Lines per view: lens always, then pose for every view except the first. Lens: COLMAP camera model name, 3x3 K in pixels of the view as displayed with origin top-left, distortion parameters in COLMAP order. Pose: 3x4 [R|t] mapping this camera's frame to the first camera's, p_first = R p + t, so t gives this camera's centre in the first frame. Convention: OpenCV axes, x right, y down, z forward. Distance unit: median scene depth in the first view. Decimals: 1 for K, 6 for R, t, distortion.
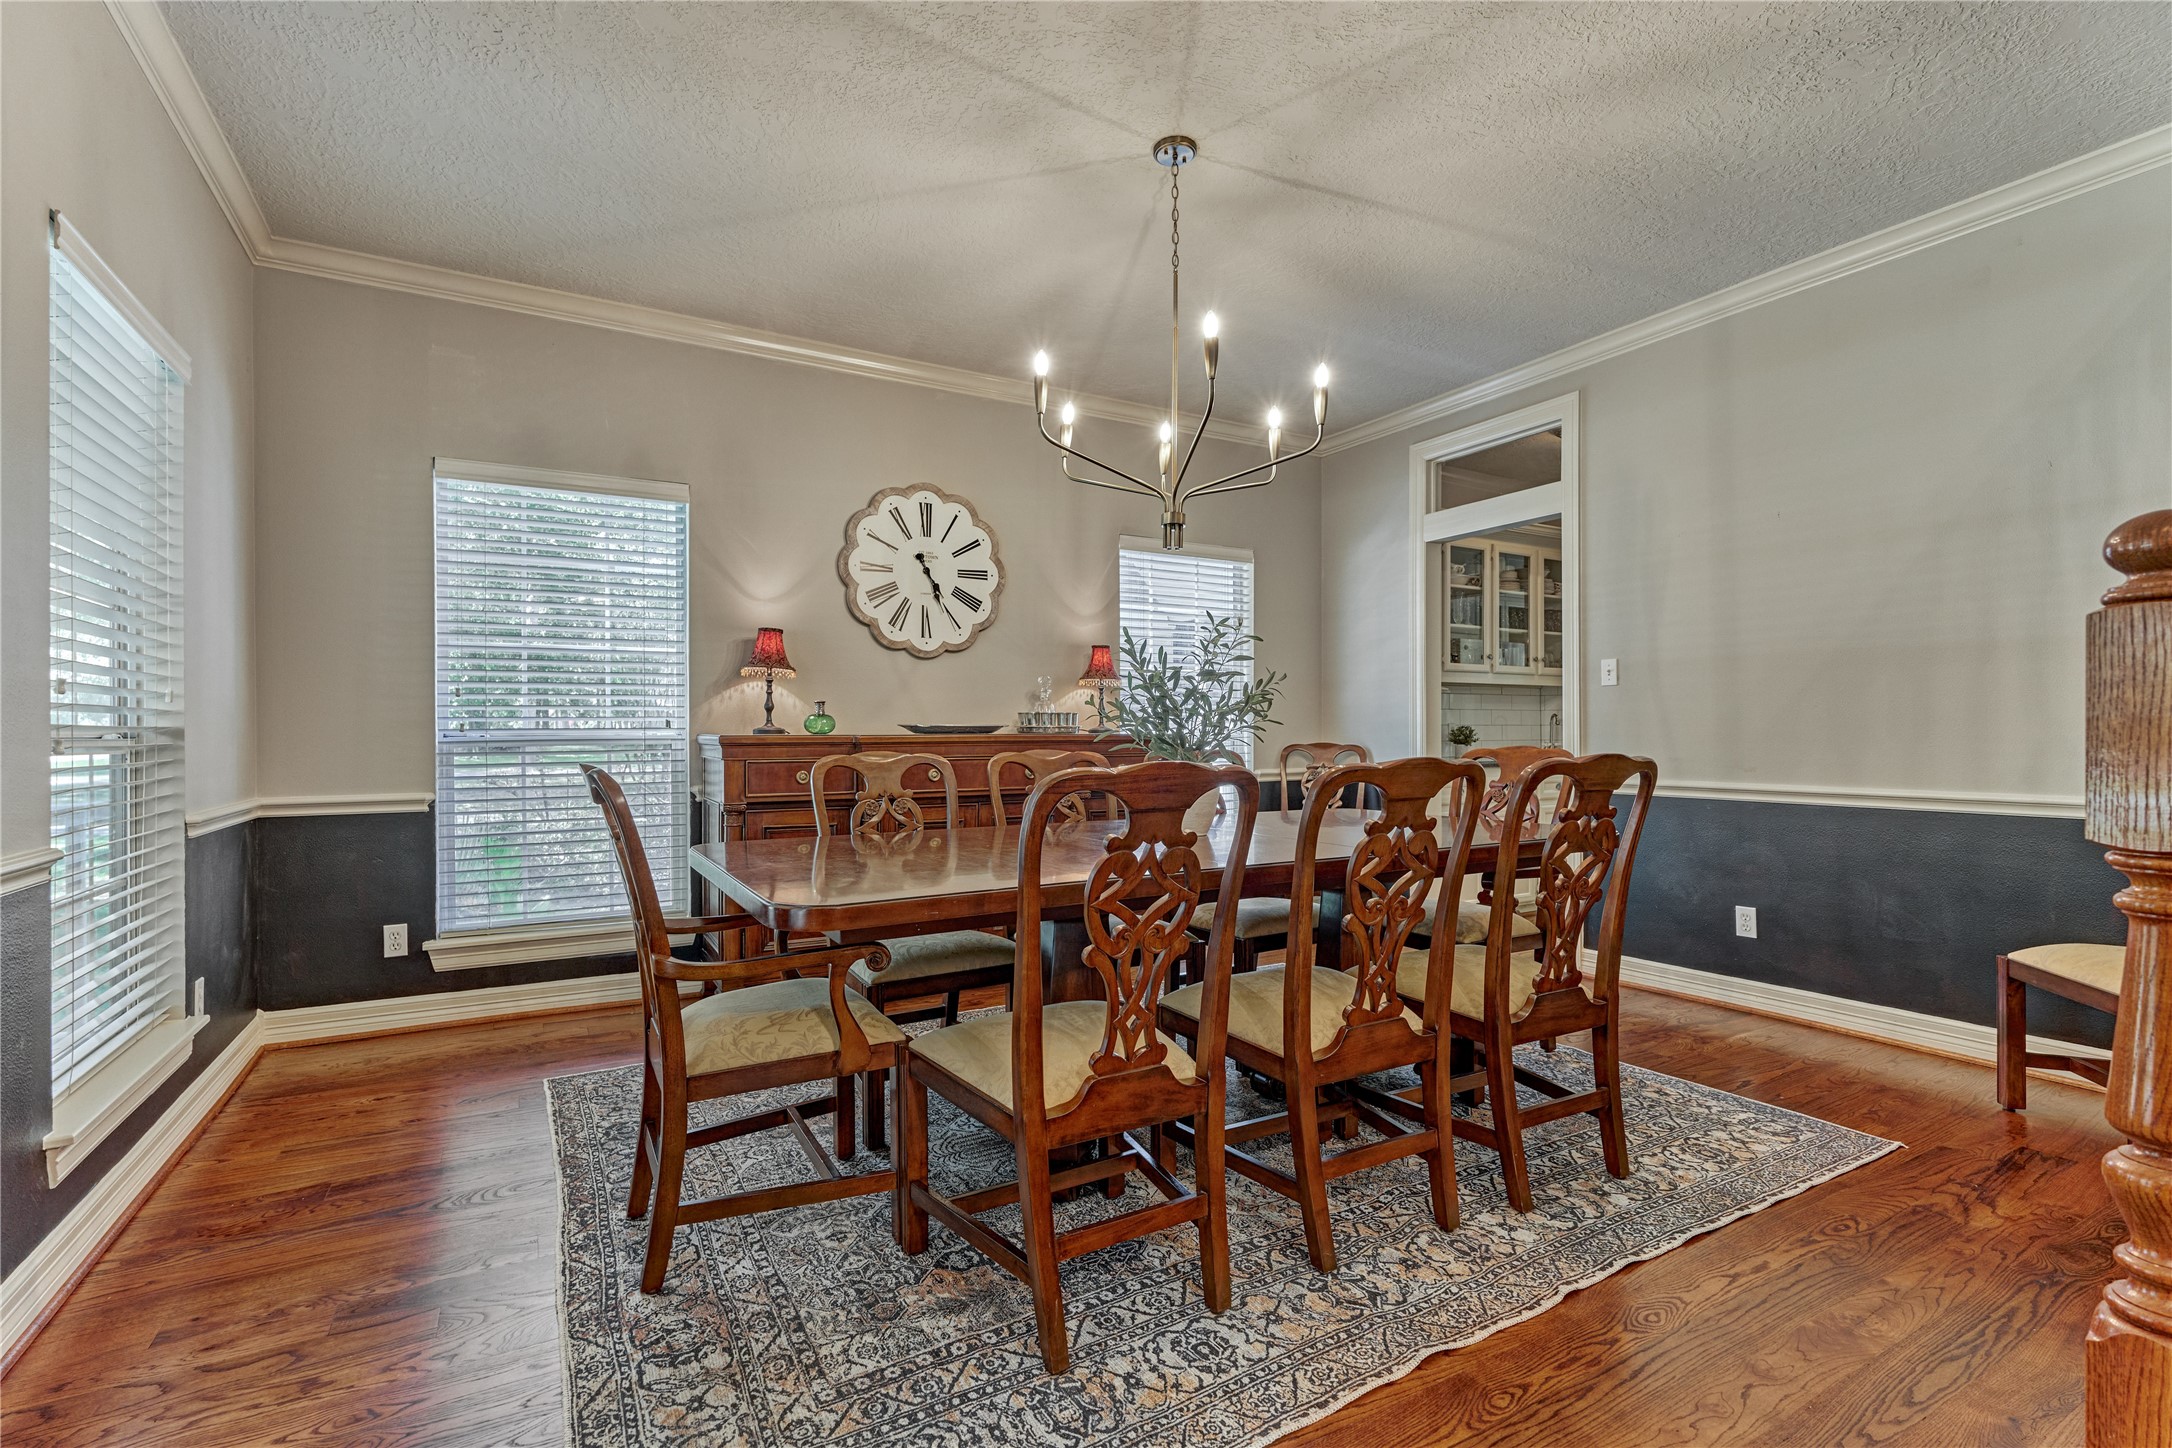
lens RADIAL K [[1021.5, 0, 1085.4], [0, 1021.5, 732.0], [0, 0, 1]] dist [-0.005488, -0.000262]
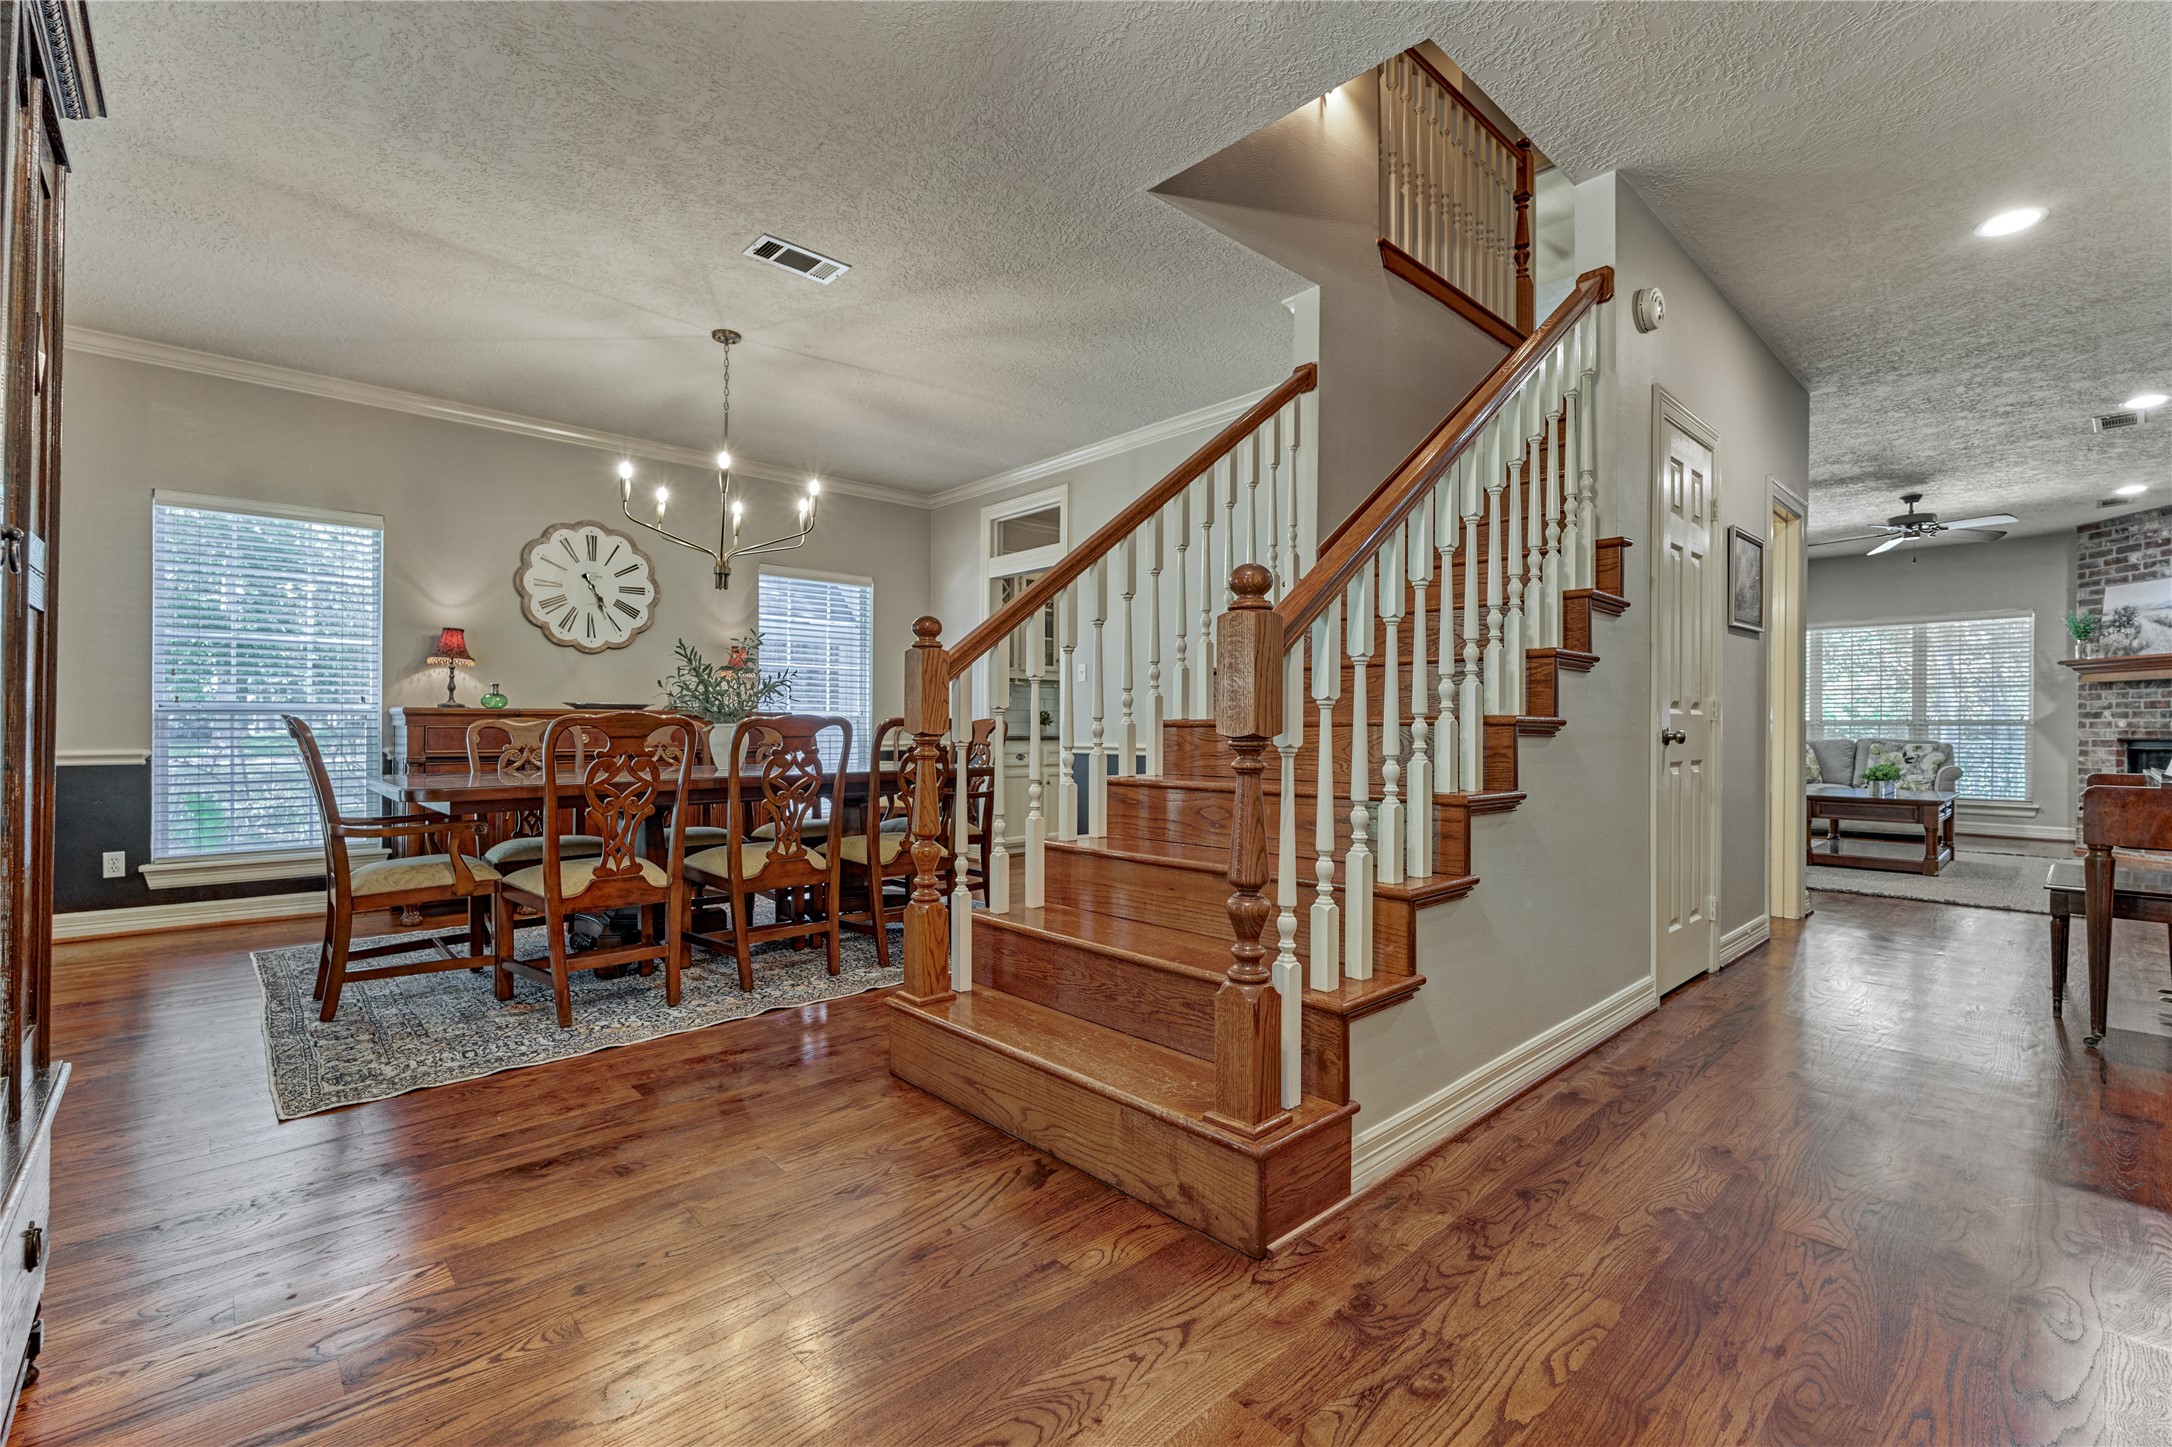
lens RADIAL K [[963.1, 0, 1090.3], [0, 963.1, 719.6], [0, 0, 1]] dist [-0.004840, 0.000590]
pose [[0.972242, 0.006938, 0.233874, 0.205587], [-0.005527, 0.999962, -0.006688, 0.020856], [-0.233911, 0.005209, 0.972244, -0.406006]]
